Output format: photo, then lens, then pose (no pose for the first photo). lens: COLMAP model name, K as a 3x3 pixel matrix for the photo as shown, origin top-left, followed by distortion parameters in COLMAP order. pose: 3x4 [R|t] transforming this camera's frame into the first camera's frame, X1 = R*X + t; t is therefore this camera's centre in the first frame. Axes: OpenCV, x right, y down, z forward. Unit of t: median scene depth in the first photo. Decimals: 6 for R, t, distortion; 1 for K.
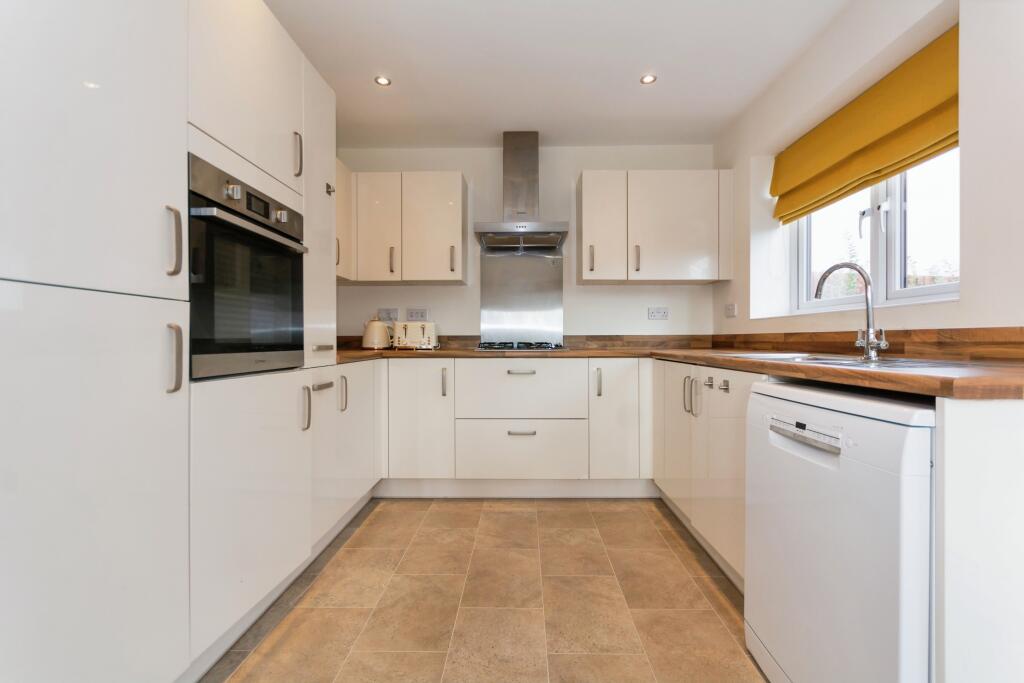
lens RADIAL K [[450.4, 0, 518.2], [0, 450.4, 337.7], [0, 0, 1]] dist [0.000362, 0.000138]
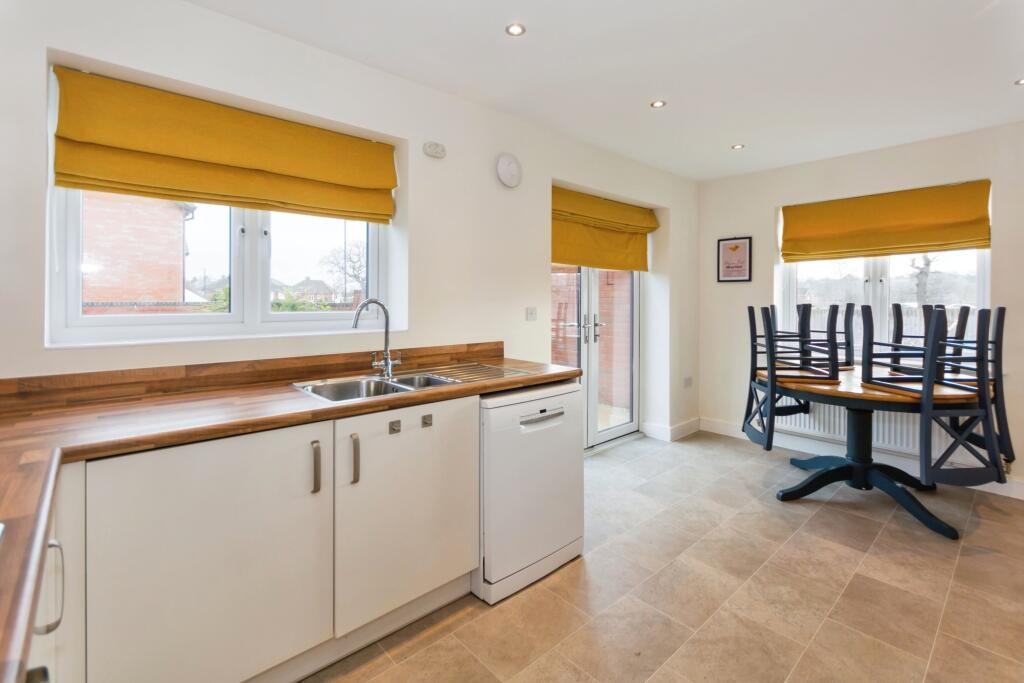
lens RADIAL K [[465.1, 0, 514.8], [0, 465.1, 303.5], [0, 0, 1]] dist [-0.000432, -0.000084]
pose [[-0.678238, -0.004227, 0.734830, -0.333685], [-0.002312, 0.999991, 0.003618, -0.121525], [-0.734838, 0.000755, -0.678242, 1.191168]]
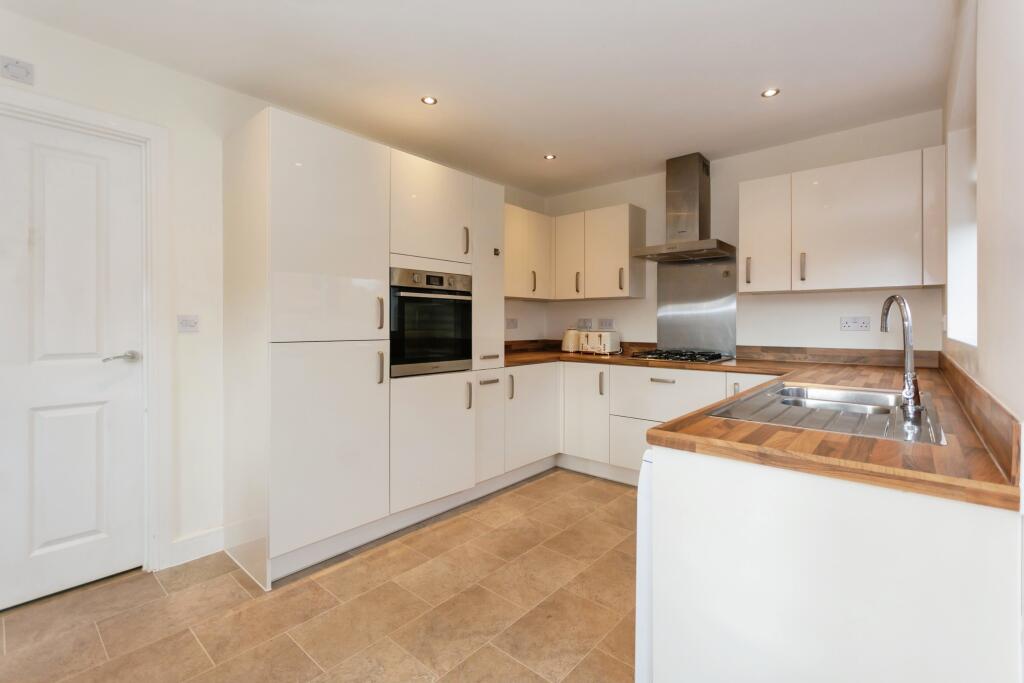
lens RADIAL K [[458.0, 0, 518.3], [0, 458.0, 319.2], [0, 0, 1]] dist [-0.013556, -0.000476]
pose [[0.765518, -0.001920, -0.643412, 0.559785], [-0.000539, 0.999993, -0.003625, -0.086846], [0.643414, 0.003122, 0.765512, -0.119731]]
